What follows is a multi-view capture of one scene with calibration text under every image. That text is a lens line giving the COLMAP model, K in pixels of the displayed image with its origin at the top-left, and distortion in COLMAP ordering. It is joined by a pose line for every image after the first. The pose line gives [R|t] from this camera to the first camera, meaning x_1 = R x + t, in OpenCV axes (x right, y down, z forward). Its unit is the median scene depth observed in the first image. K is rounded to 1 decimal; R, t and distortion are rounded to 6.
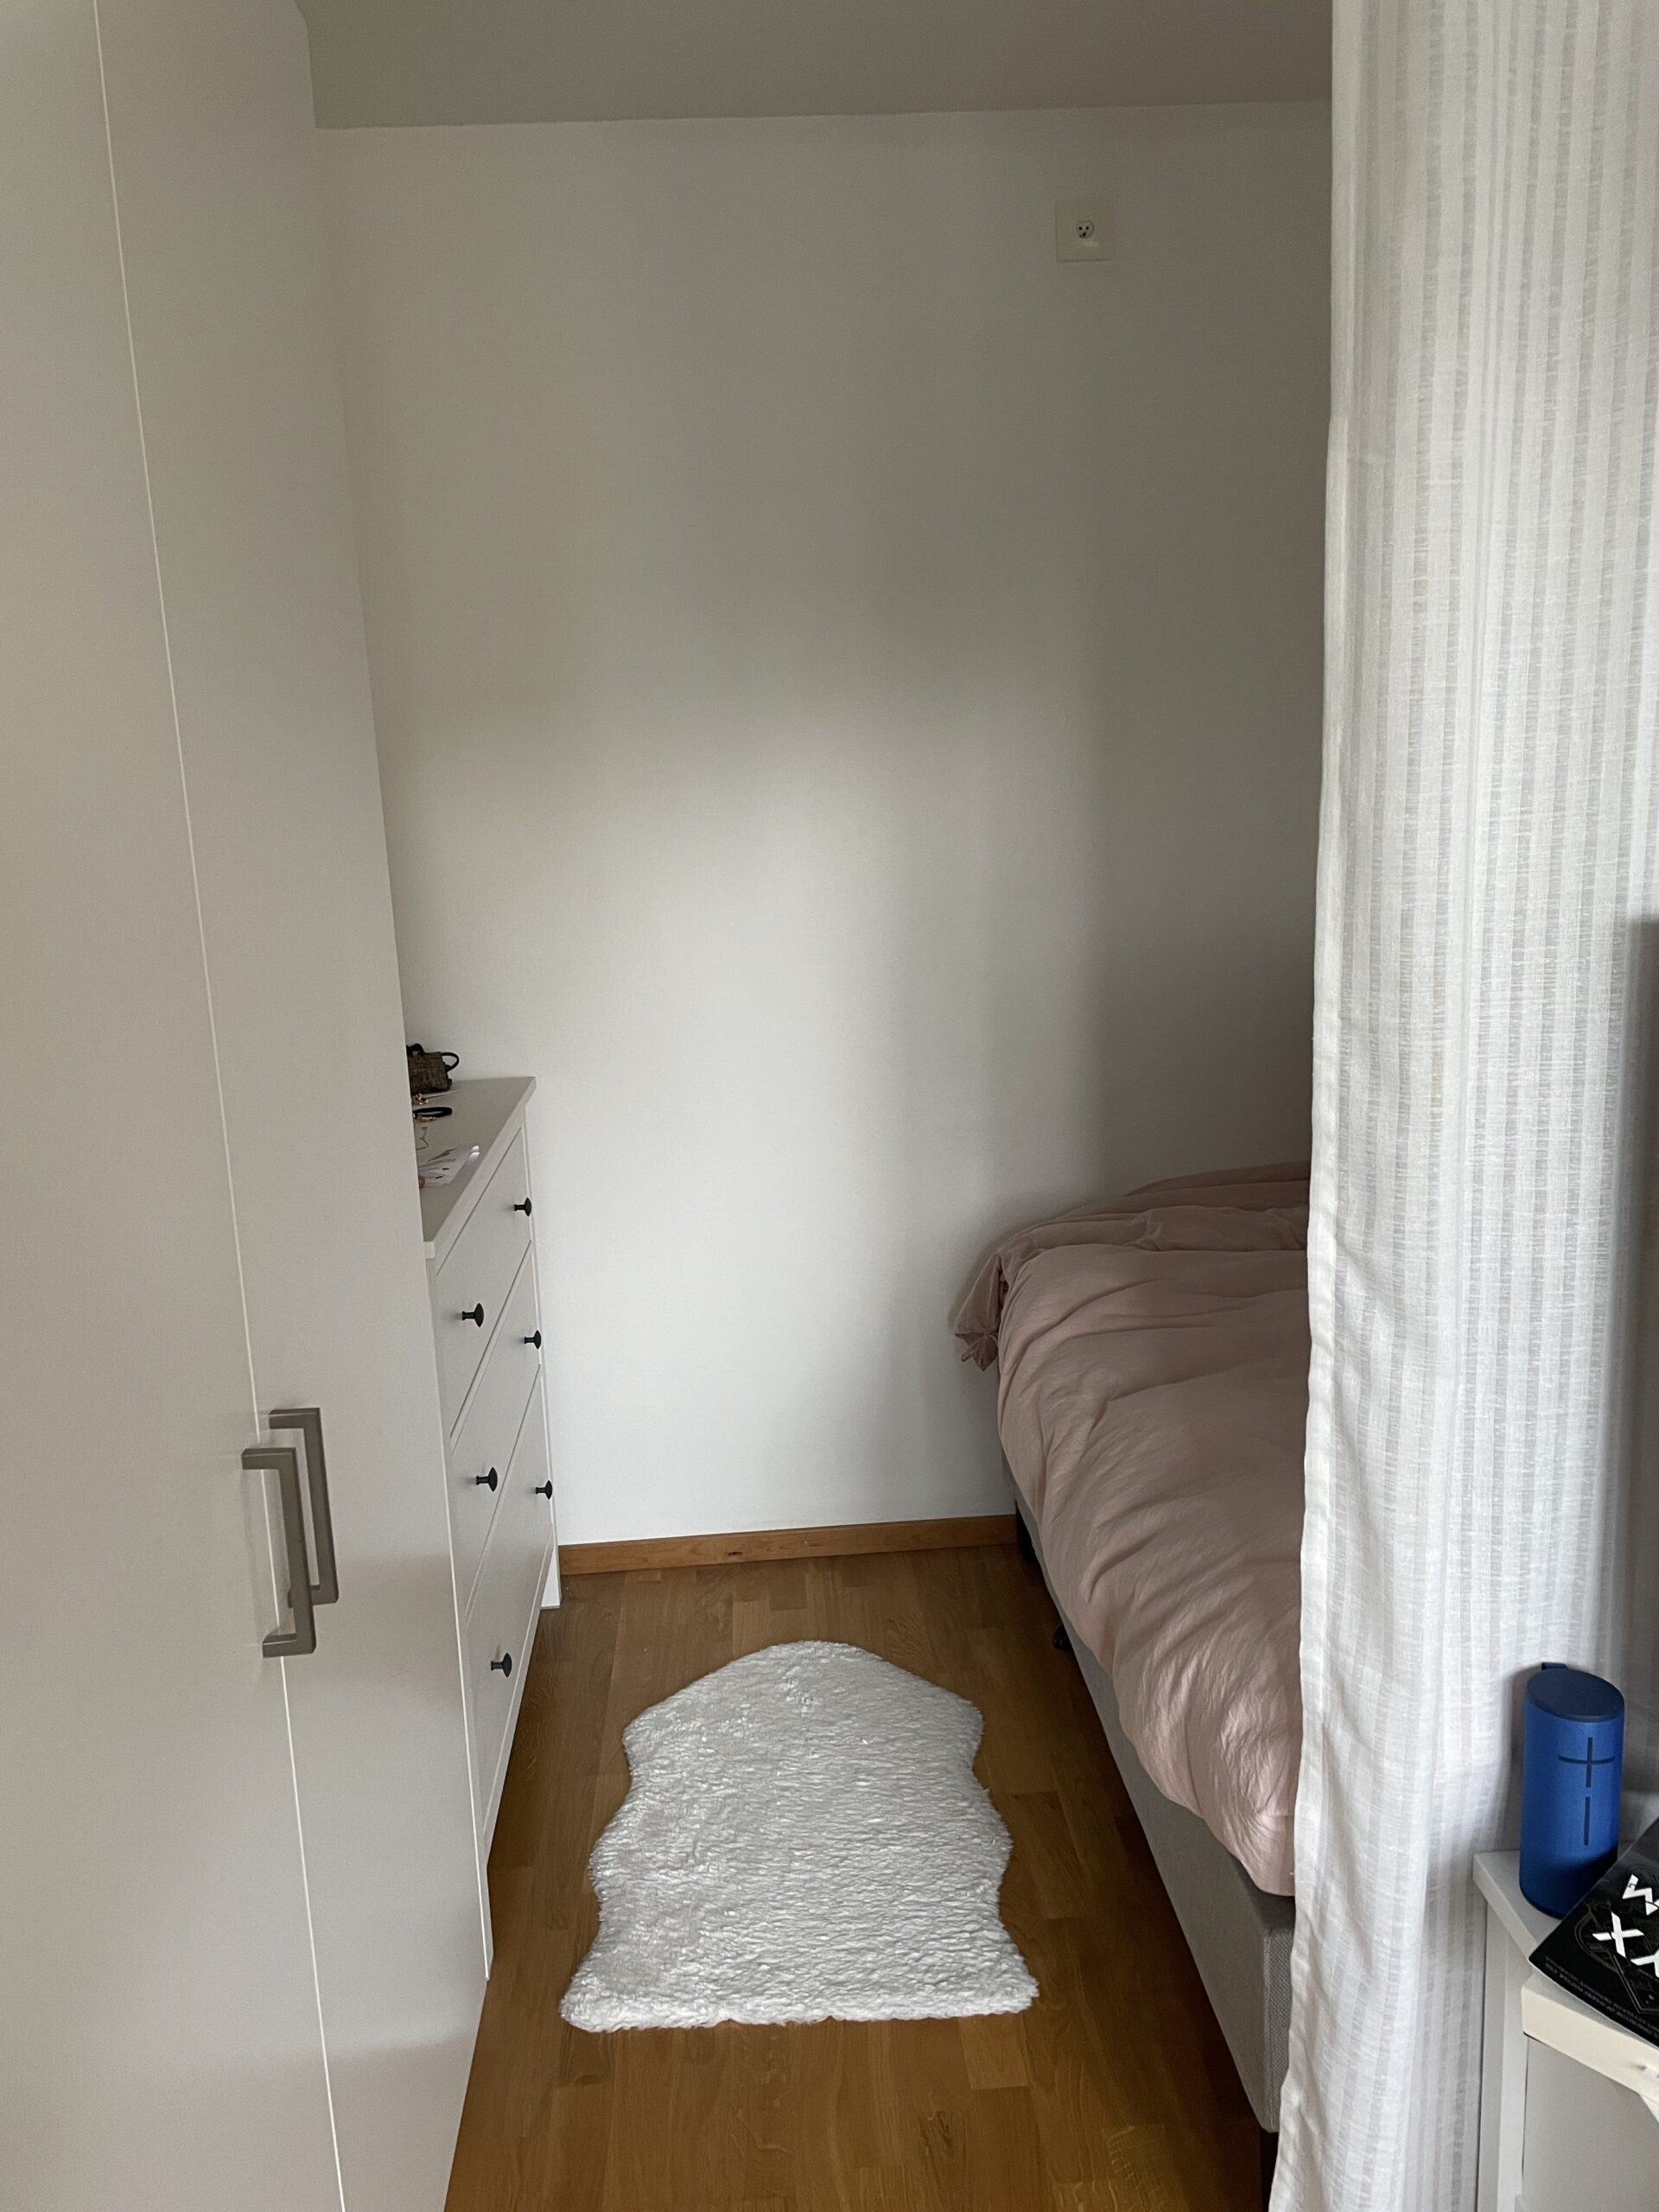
lens RADIAL K [[1654.7, 0, 833.3], [0, 1654.7, 1106.2], [0, 0, 1]] dist [0.020752, -0.013751]
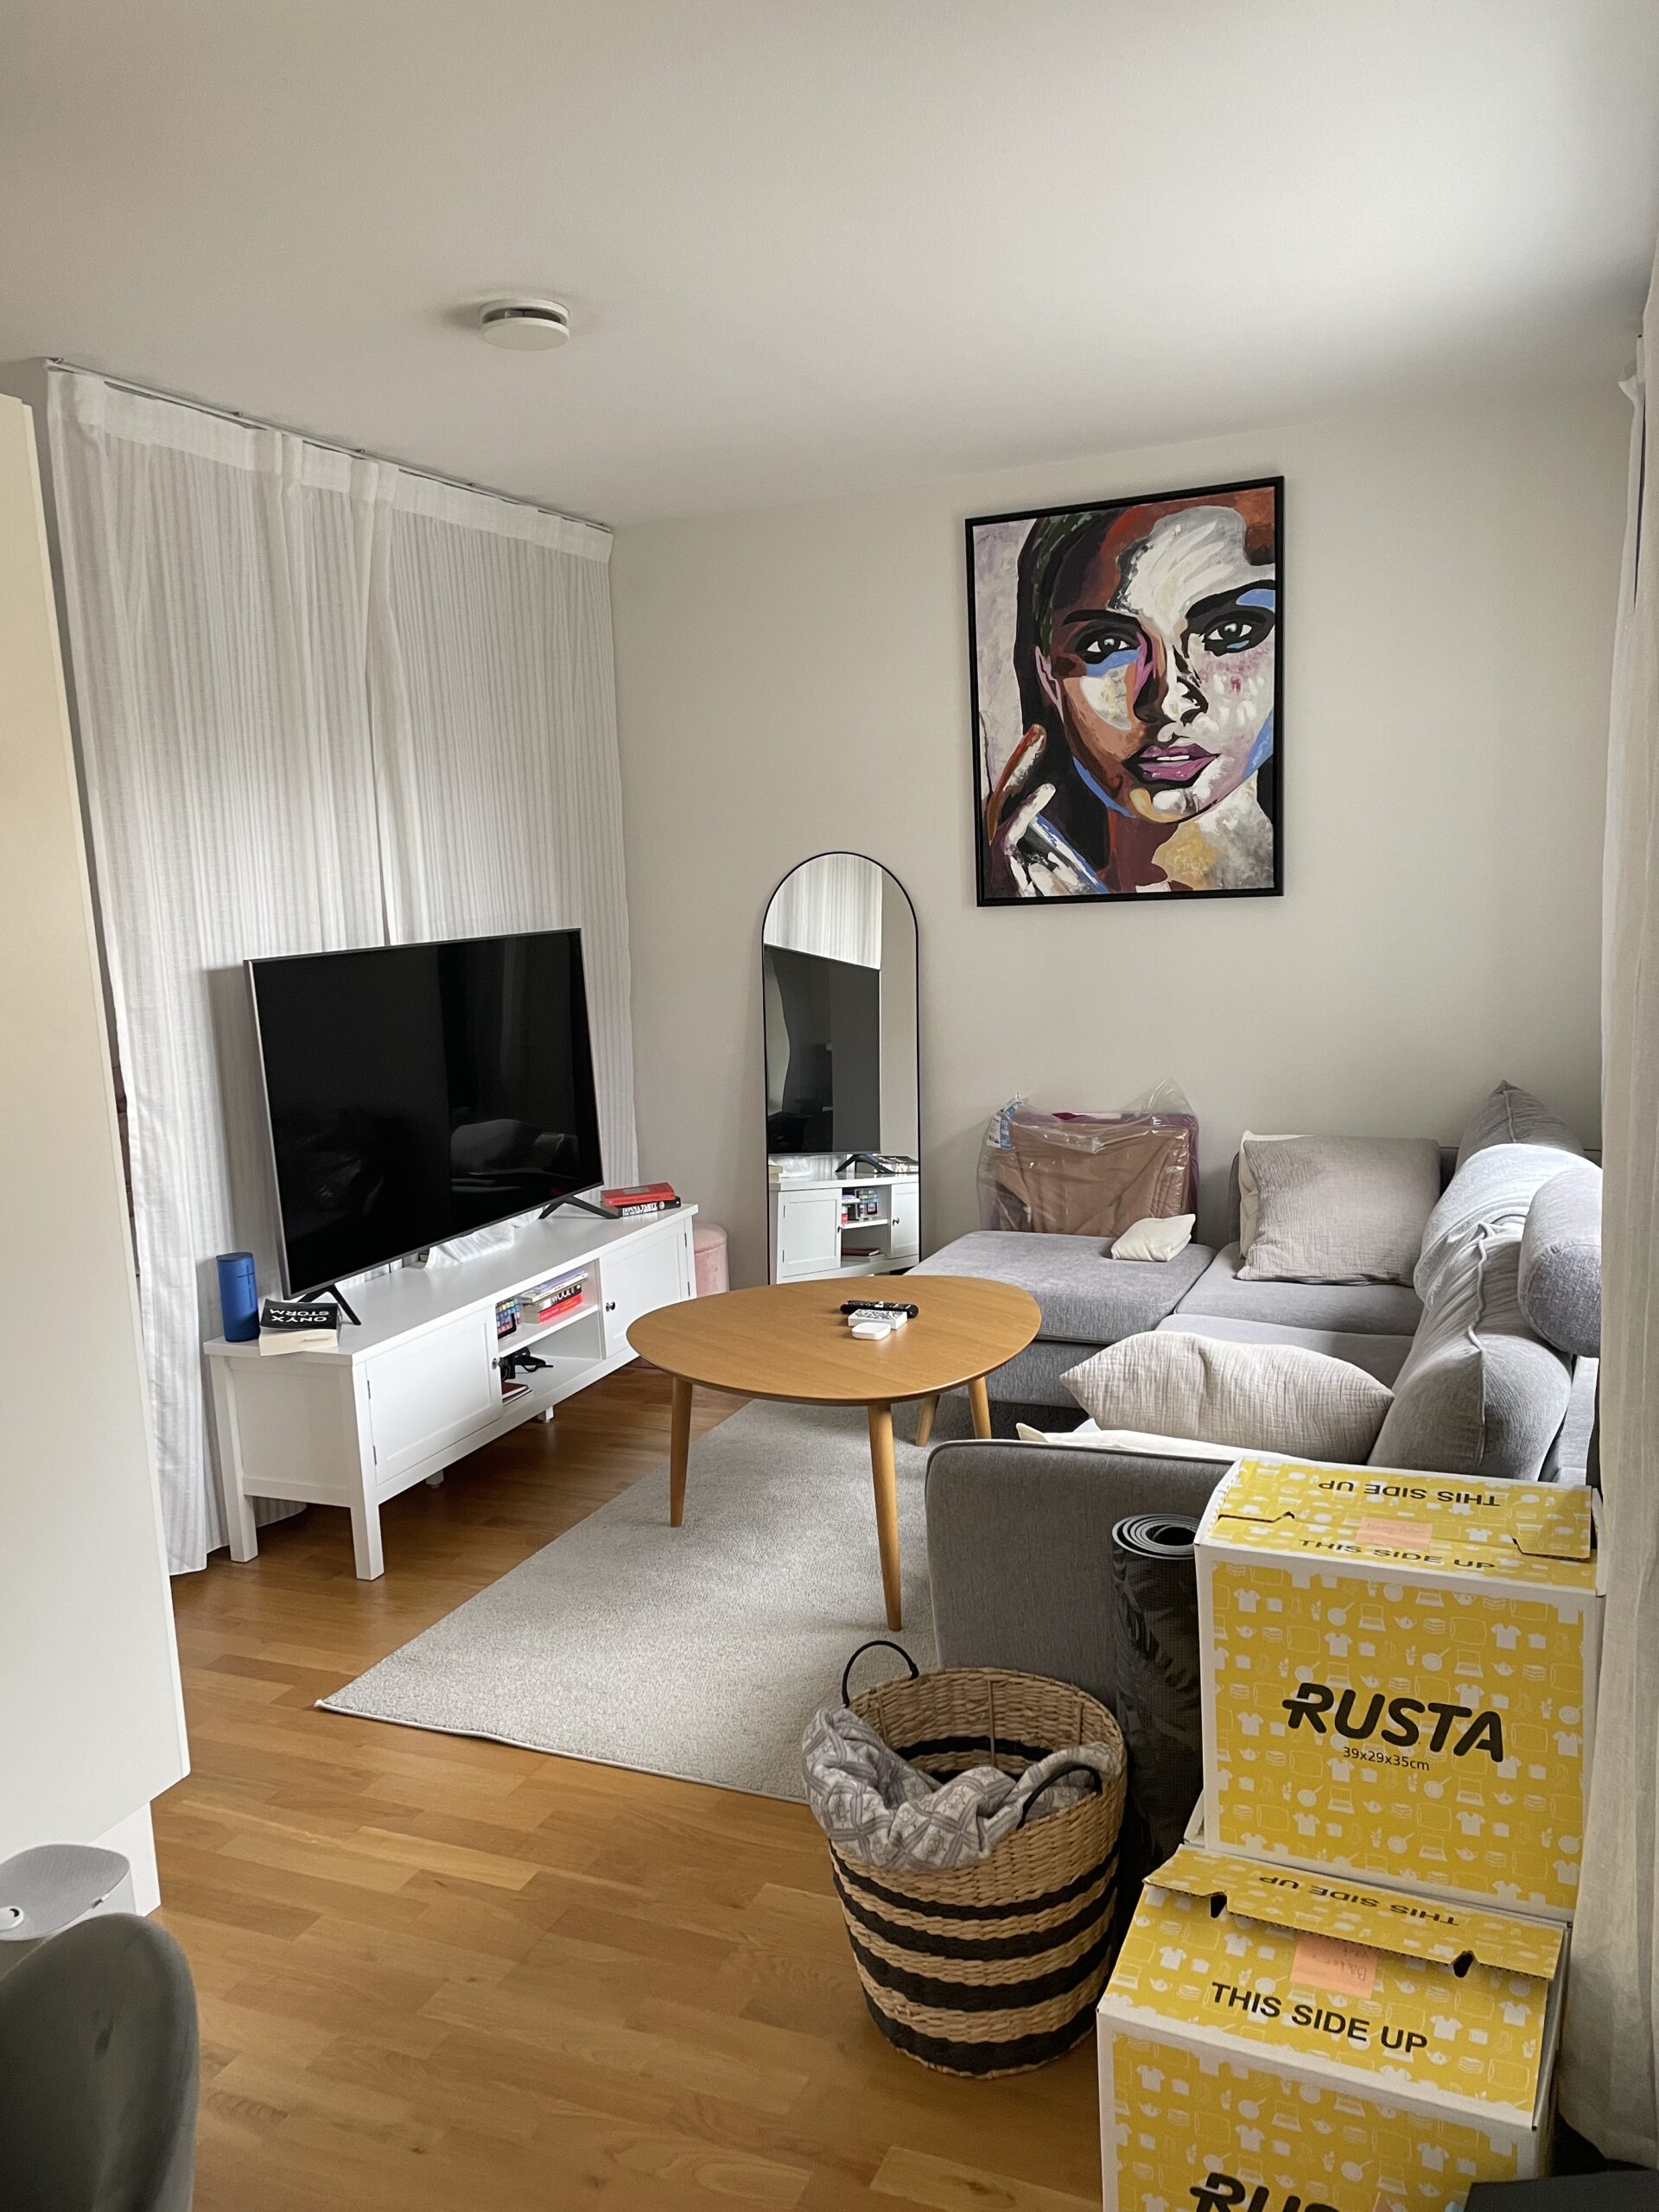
lens RADIAL K [[1654.7, 0, 807.4], [0, 1654.7, 1138.9], [0, 0, 1]] dist [0.020752, -0.013751]
pose [[0.471969, -0.115311, 0.874042, -1.508715], [0.191216, 0.981198, 0.026195, 0.289155], [-0.860629, 0.154768, 0.485144, -1.179825]]
